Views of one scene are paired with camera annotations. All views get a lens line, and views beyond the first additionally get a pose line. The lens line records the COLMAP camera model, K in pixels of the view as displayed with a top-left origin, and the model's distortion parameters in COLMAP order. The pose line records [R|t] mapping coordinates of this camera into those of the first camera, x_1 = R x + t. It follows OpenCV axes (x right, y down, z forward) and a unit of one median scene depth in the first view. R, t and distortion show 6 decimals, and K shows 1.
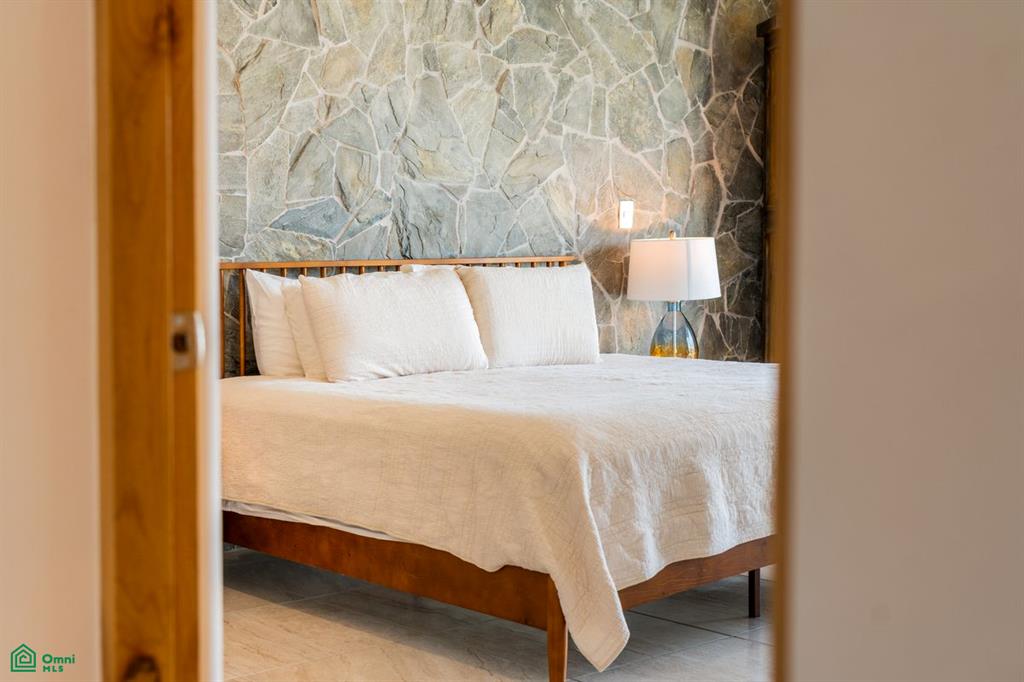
lens RADIAL K [[1454.5, 0, 512.0], [0, 1454.5, 341.0], [0, 0, 1]] dist [0.017502, 0.003543]
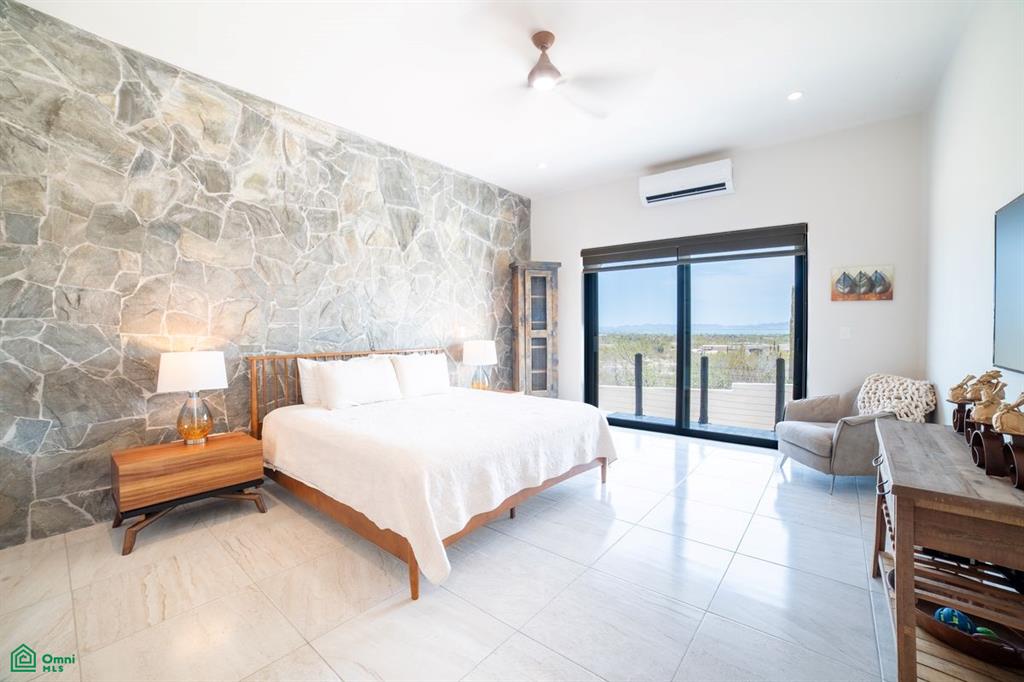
lens RADIAL K [[403.7, 0, 520.6], [0, 403.7, 341.6], [0, 0, 1]] dist [0.000212, 0.000280]
pose [[0.980516, -0.004339, 0.196392, 0.040994], [0.011097, 0.999383, -0.033325, -0.046484], [-0.196127, 0.034855, 0.979959, 0.269061]]
